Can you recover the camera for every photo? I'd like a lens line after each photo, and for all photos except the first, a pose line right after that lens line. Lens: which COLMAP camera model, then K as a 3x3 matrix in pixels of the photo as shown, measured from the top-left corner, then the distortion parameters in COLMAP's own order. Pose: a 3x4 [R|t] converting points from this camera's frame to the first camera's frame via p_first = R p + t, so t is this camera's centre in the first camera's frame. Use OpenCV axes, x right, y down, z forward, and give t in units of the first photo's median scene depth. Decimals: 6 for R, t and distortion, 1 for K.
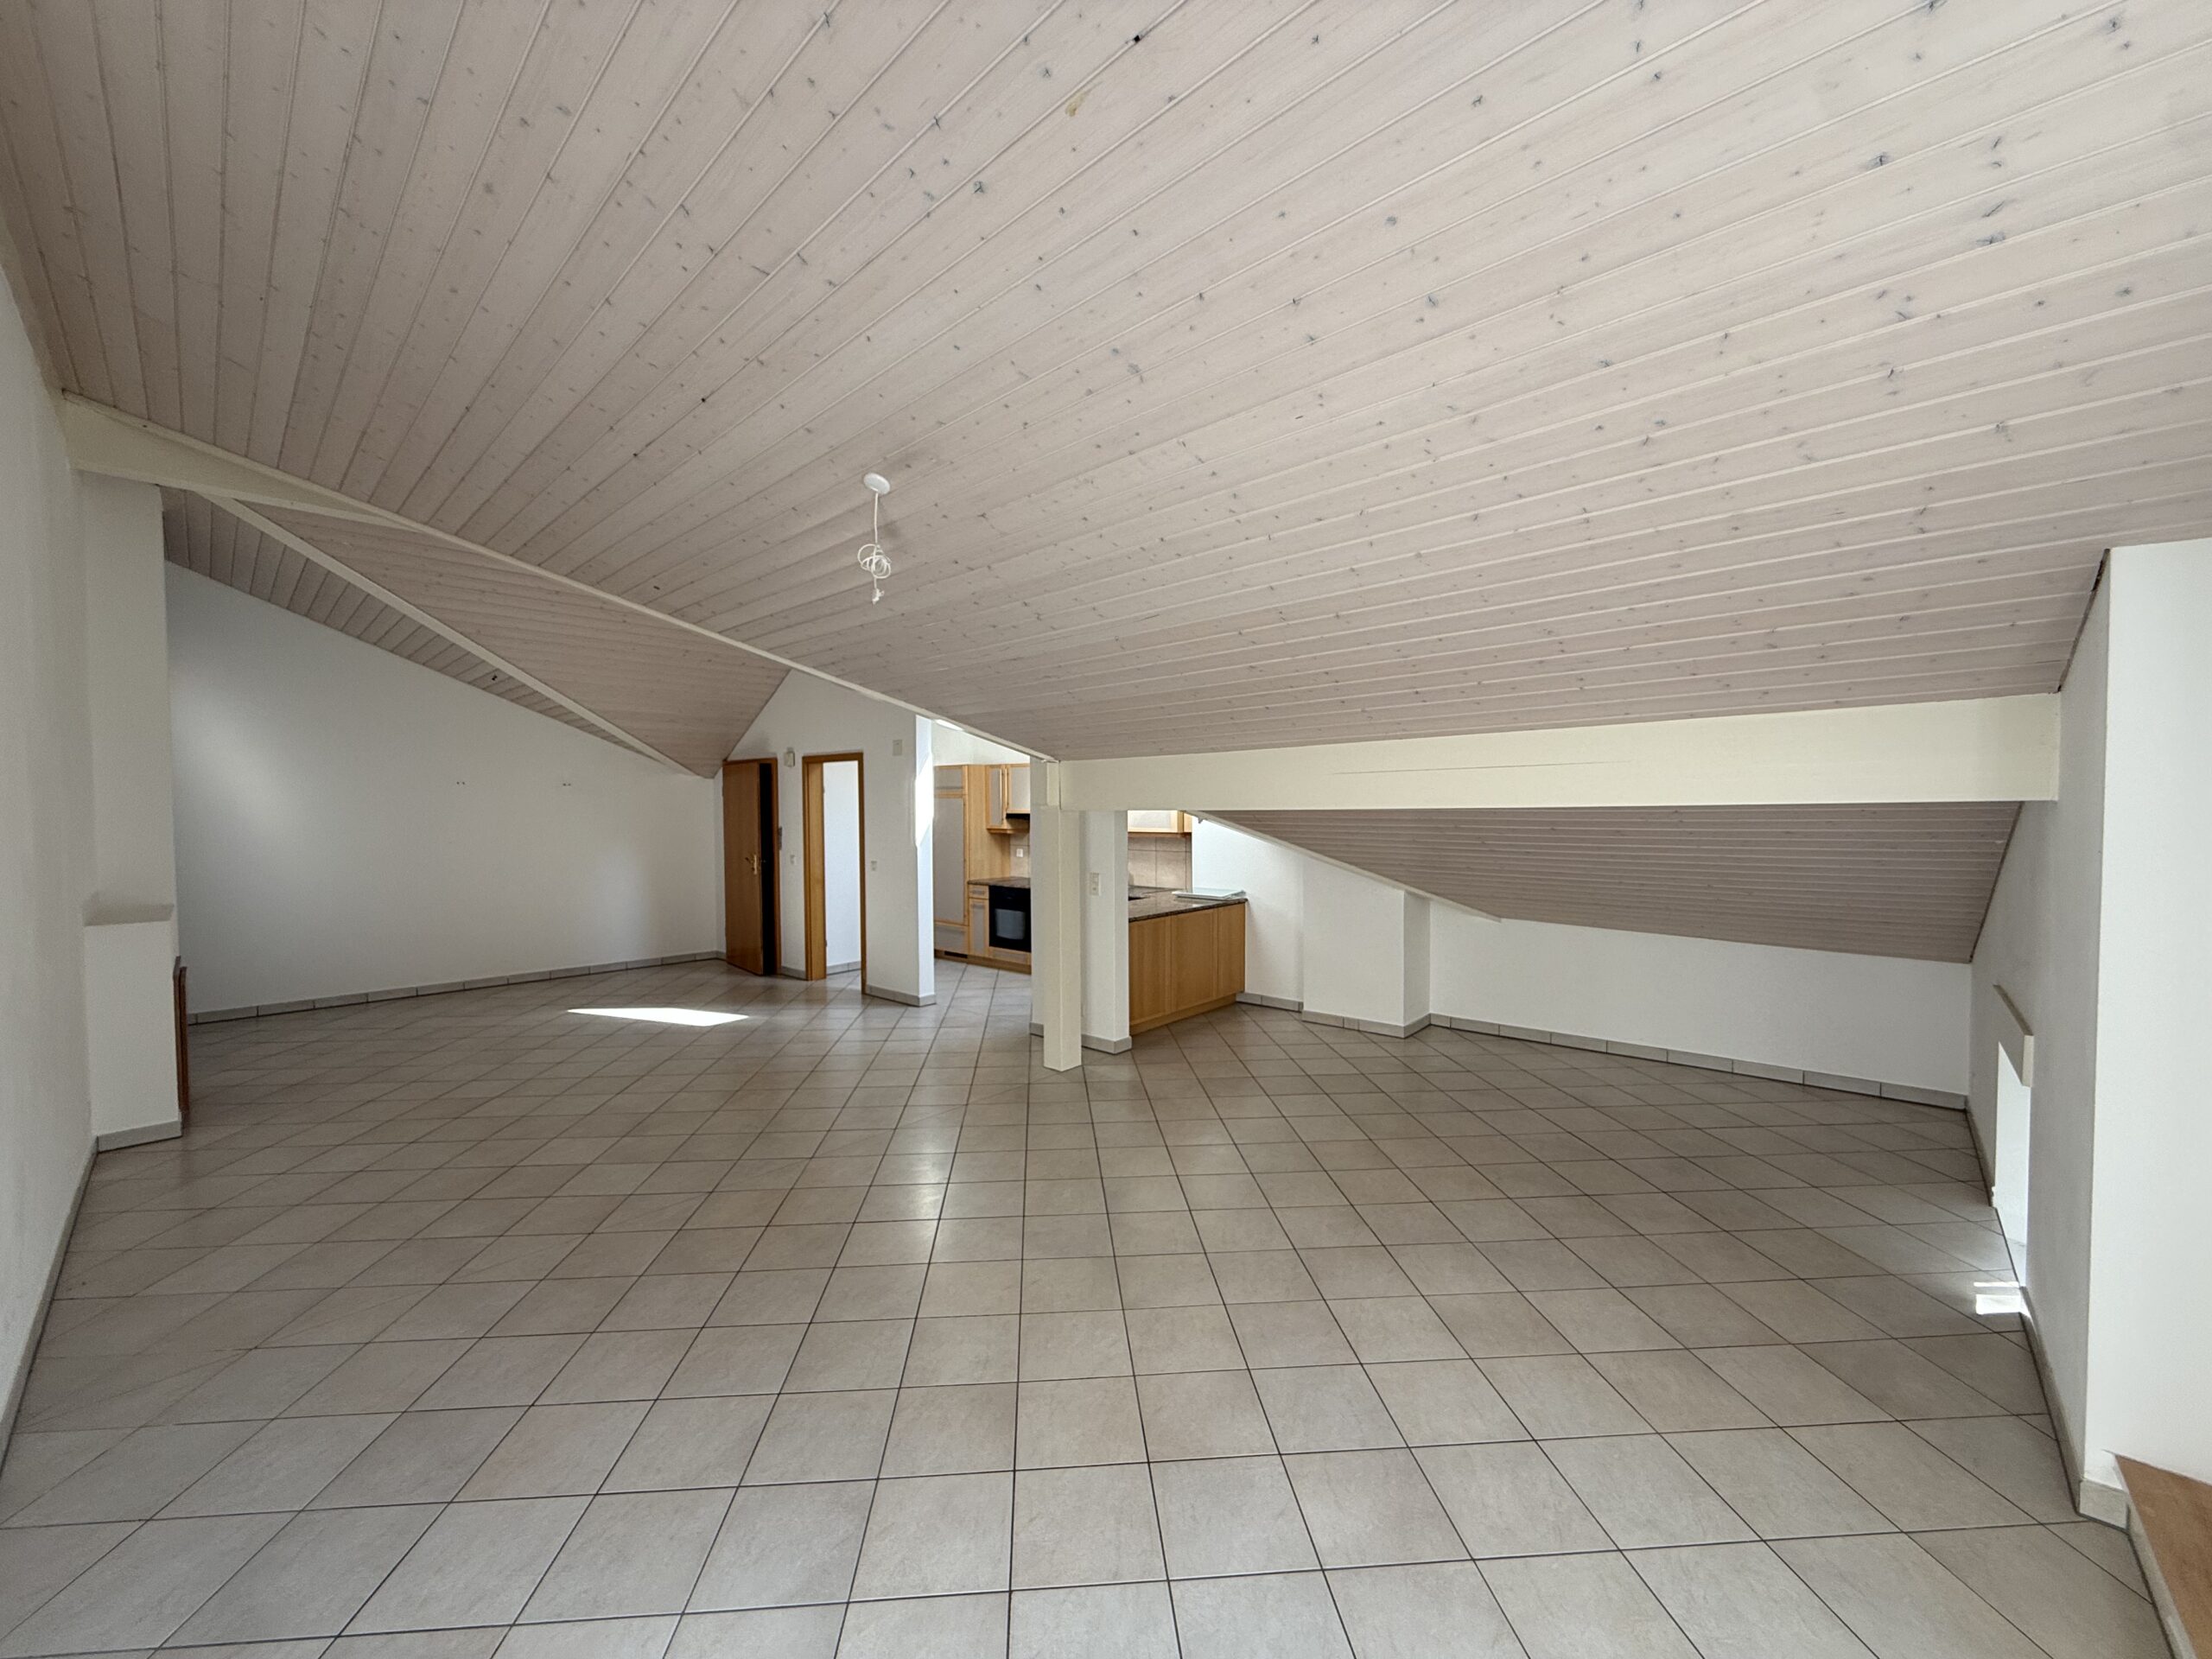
lens RADIAL K [[879.1, 0, 1095.7], [0, 879.1, 831.9], [0, 0, 1]] dist [-0.000266, 0.000114]
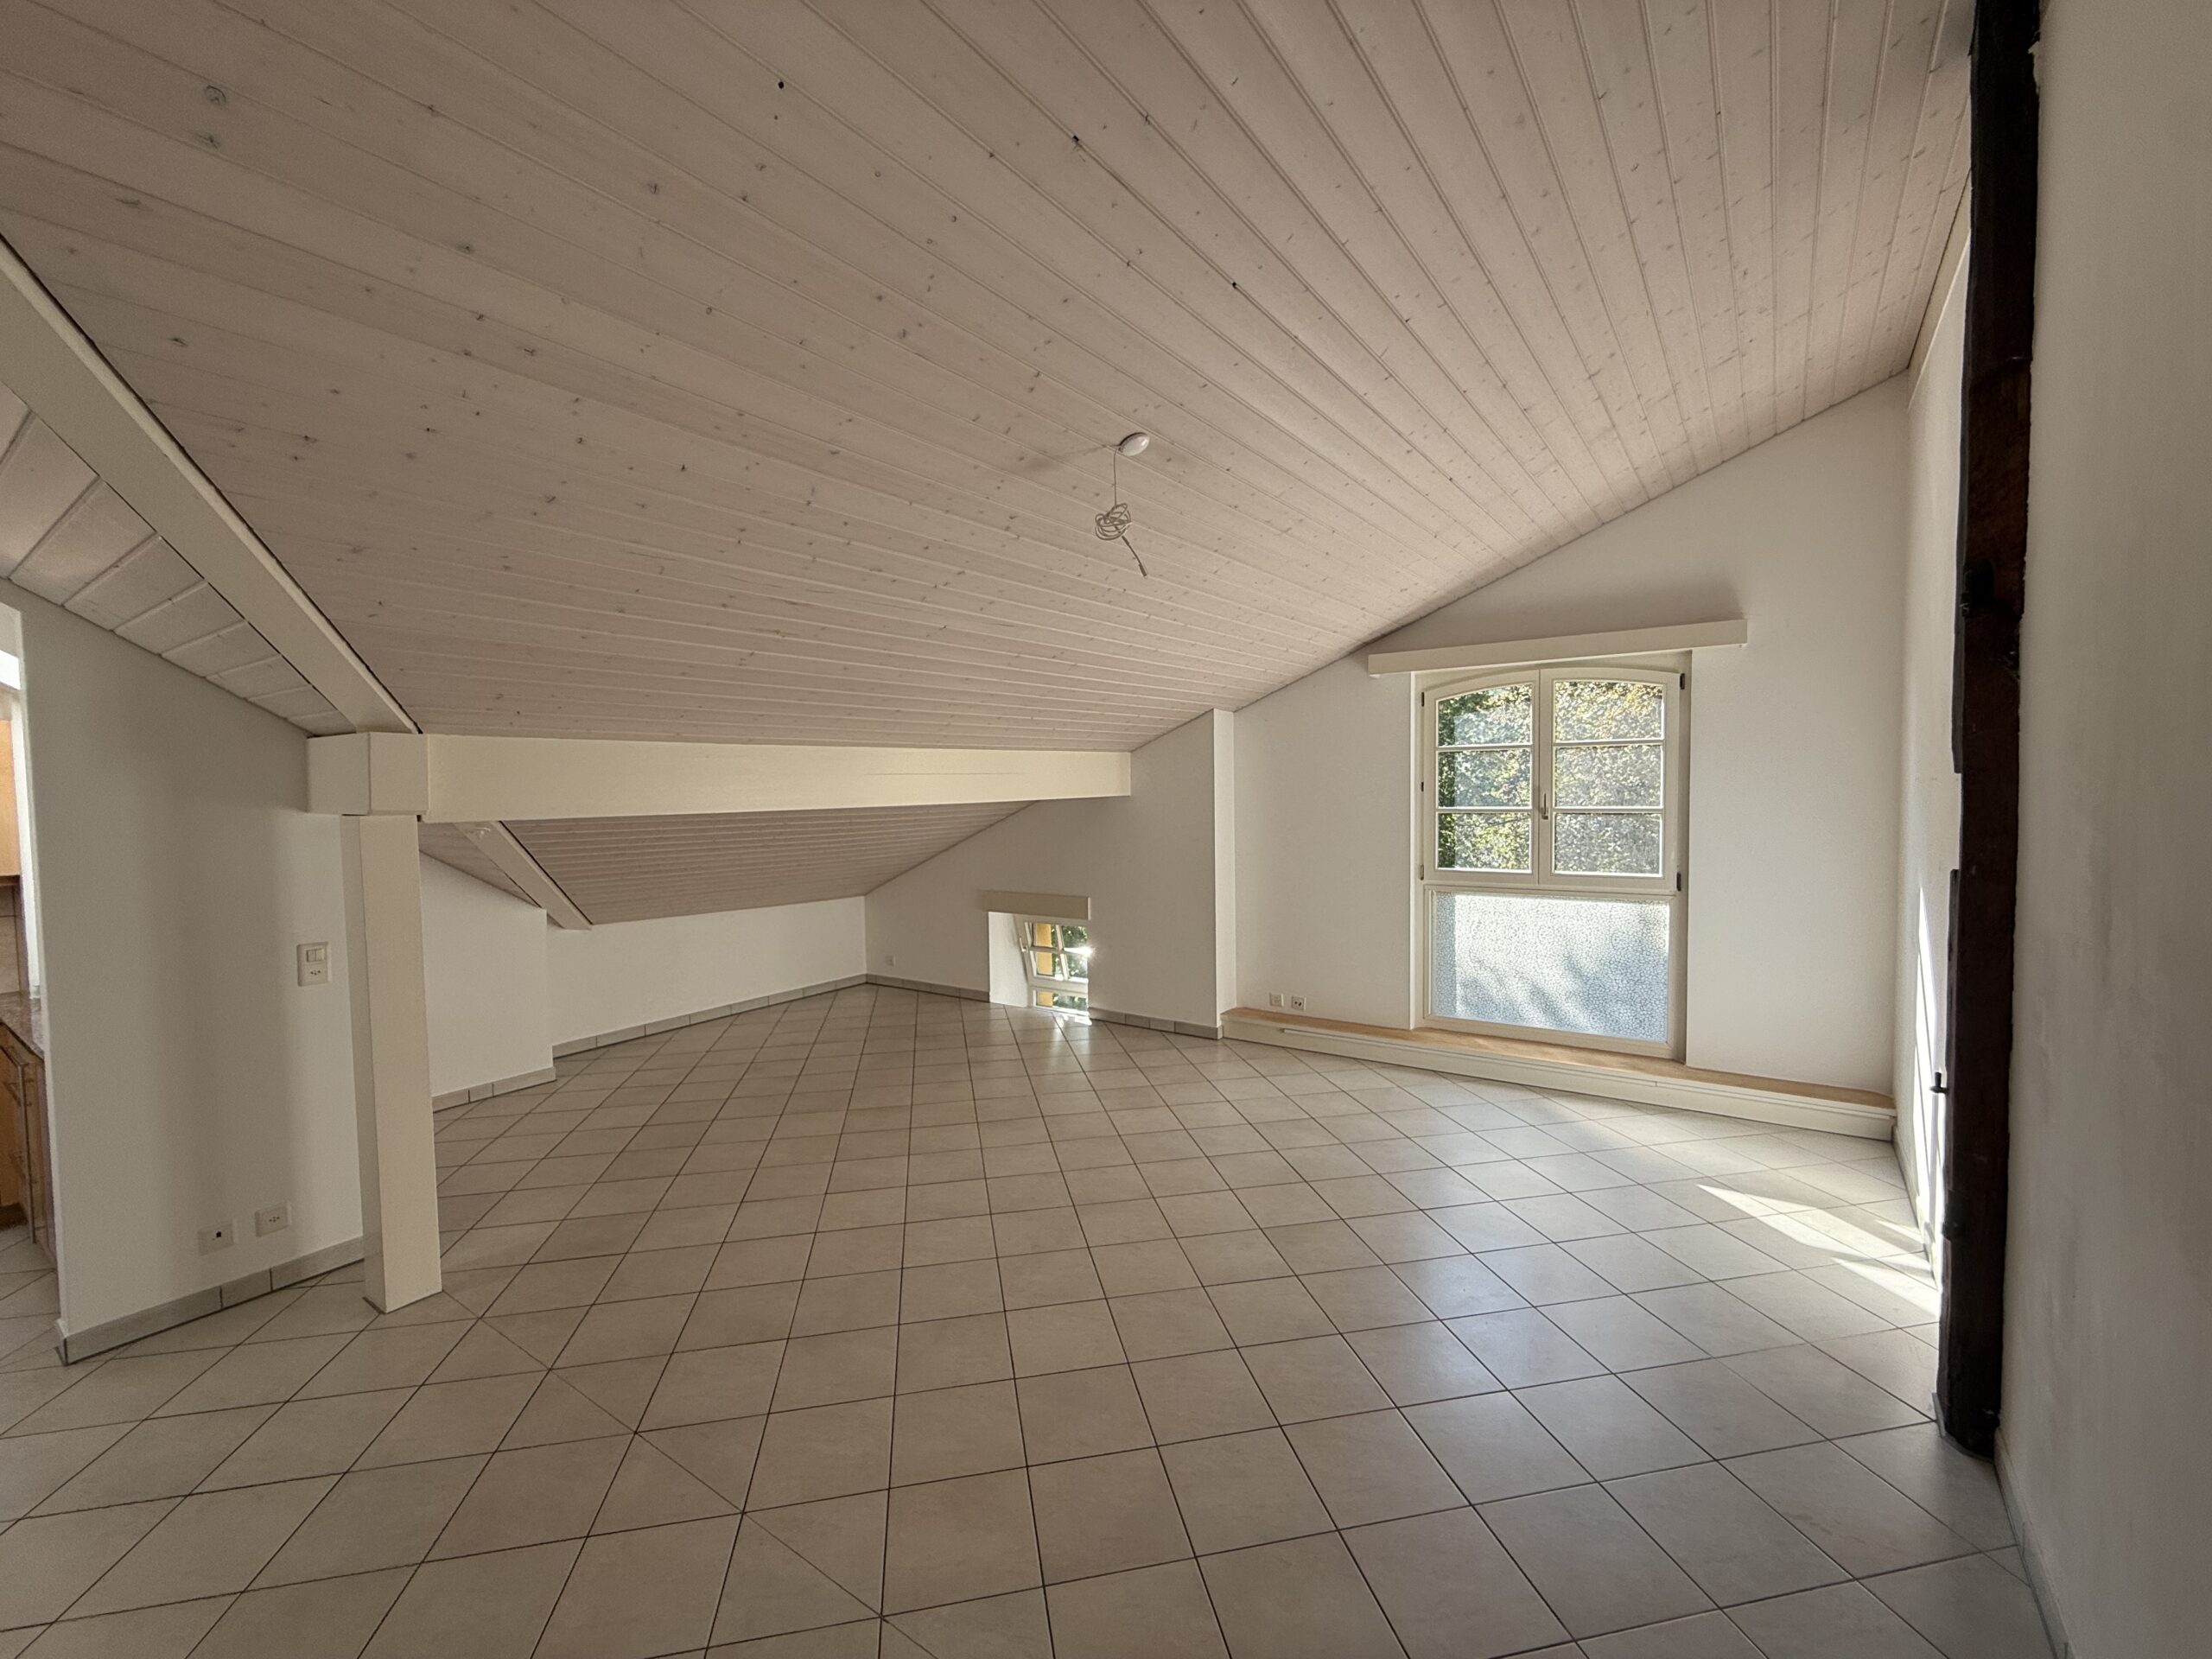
lens RADIAL K [[879.1, 0, 1103.2], [0, 879.1, 829.3], [0, 0, 1]] dist [-0.000266, 0.000114]
pose [[-0.126098, -0.034027, 0.991434, -0.515341], [0.049685, 0.997941, 0.040569, -0.016997], [-0.990773, 0.054375, -0.124148, 0.518544]]
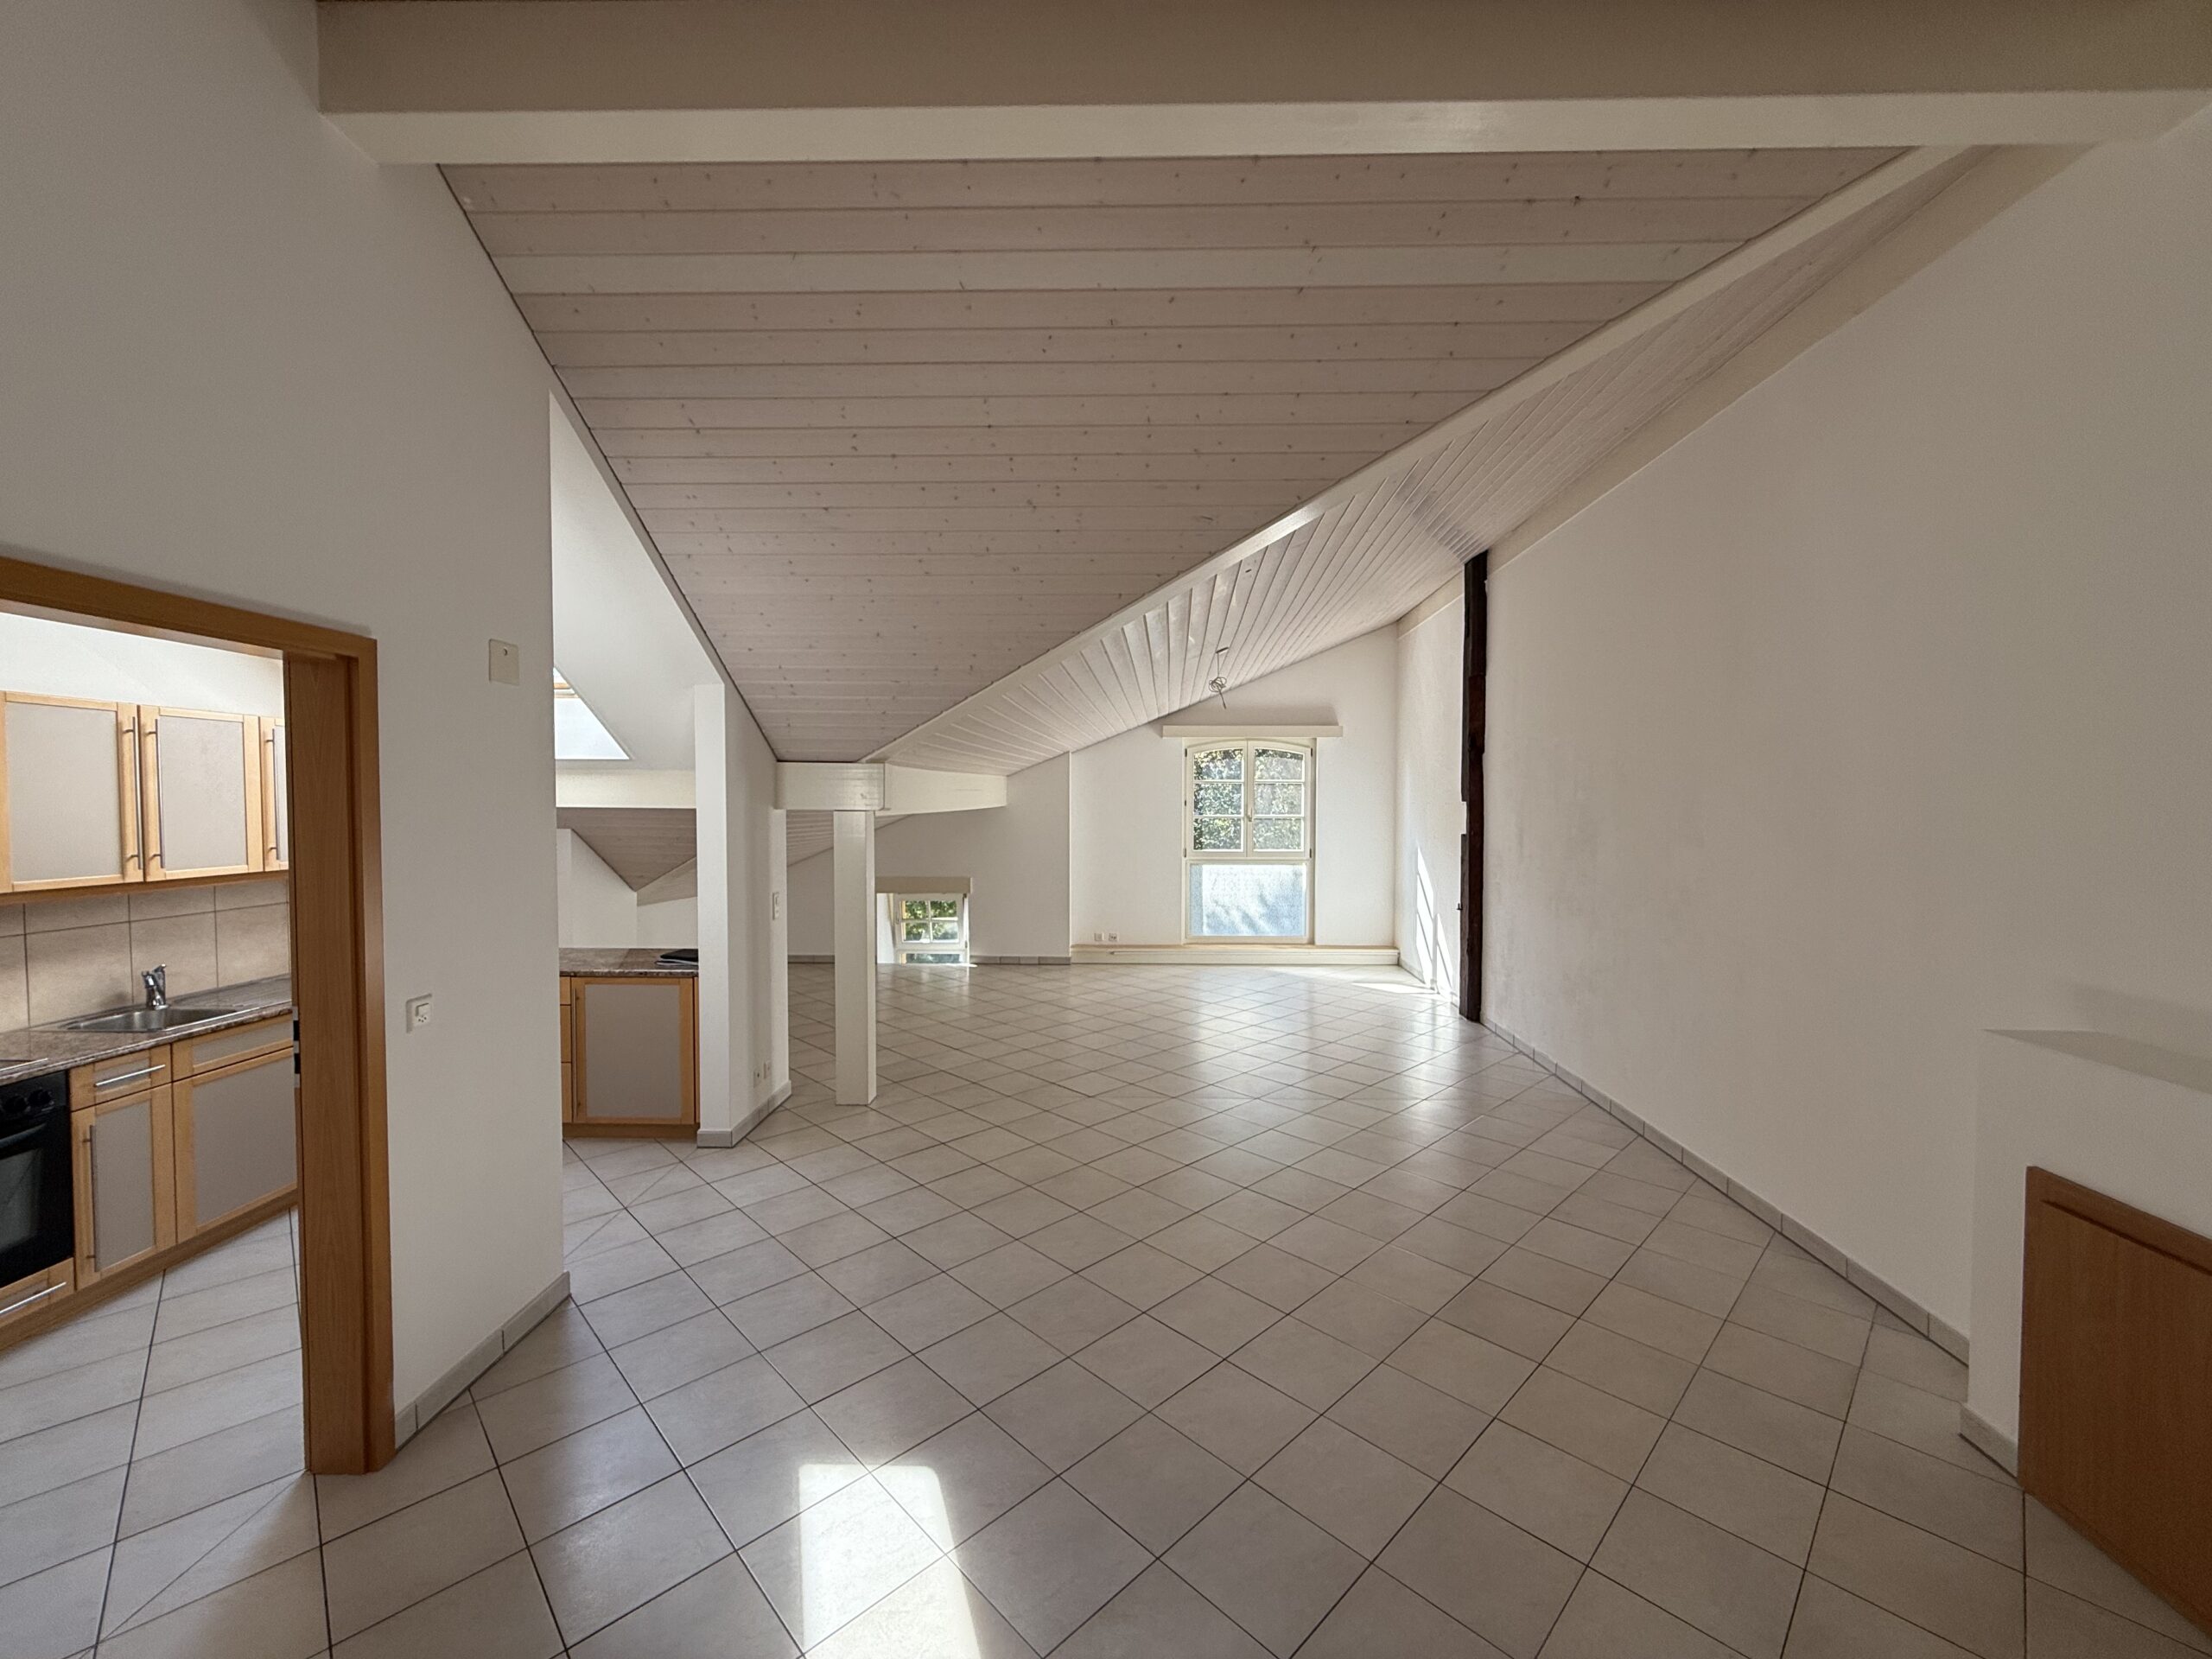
lens RADIAL K [[879.1, 0, 1093.0], [0, 879.1, 826.1], [0, 0, 1]] dist [-0.000266, 0.000114]
pose [[-0.641315, -0.012975, 0.767168, -0.730551], [0.031268, 0.998584, 0.043027, -0.037339], [-0.766640, 0.051582, -0.640002, 1.142015]]
